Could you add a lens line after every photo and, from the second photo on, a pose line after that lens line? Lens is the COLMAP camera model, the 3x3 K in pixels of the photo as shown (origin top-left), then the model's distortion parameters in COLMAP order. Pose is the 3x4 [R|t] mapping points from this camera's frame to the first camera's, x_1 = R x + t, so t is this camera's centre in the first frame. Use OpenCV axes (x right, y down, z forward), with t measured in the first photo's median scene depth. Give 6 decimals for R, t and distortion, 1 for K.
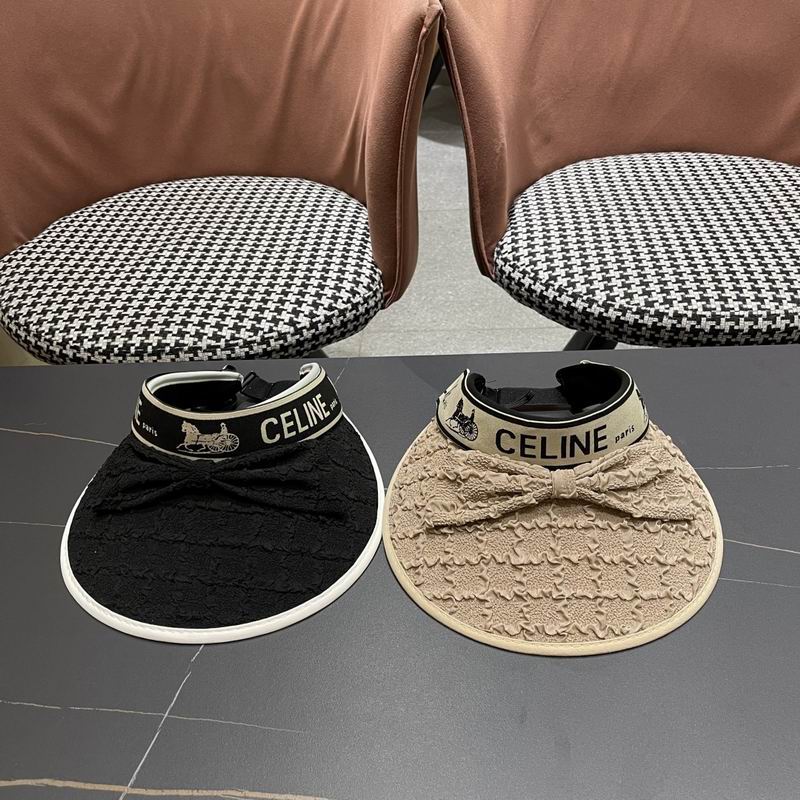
lens RADIAL K [[833.4, 0, 396.0], [0, 833.4, 398.7], [0, 0, 1]] dist [0.006612, 0.000000]
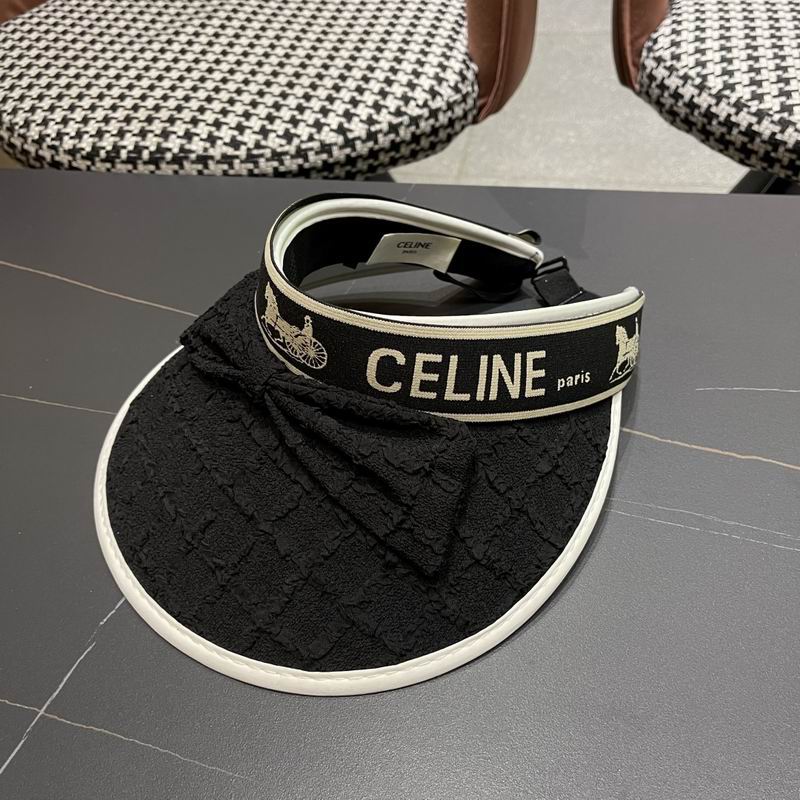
lens RADIAL K [[833.4, 0, 392.3], [0, 833.4, 407.6], [0, 0, 1]] dist [0.006612, 0.000000]
pose [[0.988585, 0.096813, -0.115442, 0.022537], [-0.075812, 0.981796, 0.174151, 0.013893], [0.130201, -0.163412, 0.977929, 0.268224]]
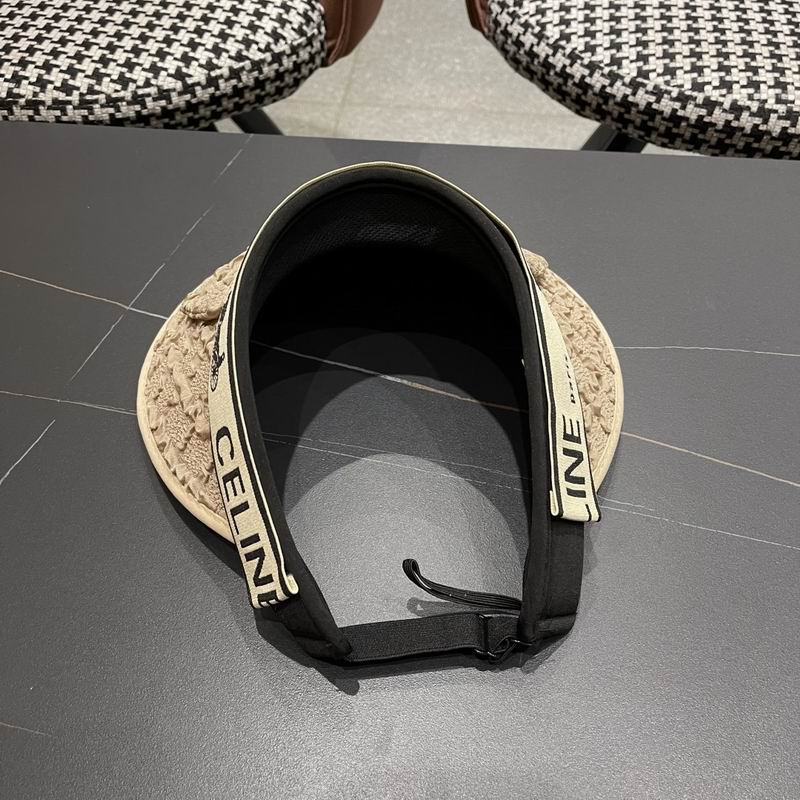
lens RADIAL K [[833.4, 0, 399.7], [0, 833.4, 411.4], [0, 0, 1]] dist [0.006612, 0.000000]
pose [[0.996596, 0.082143, -0.007017, 0.084663], [-0.077390, 0.961465, 0.263809, -0.019053], [0.028417, -0.262368, 0.964549, 0.257284]]
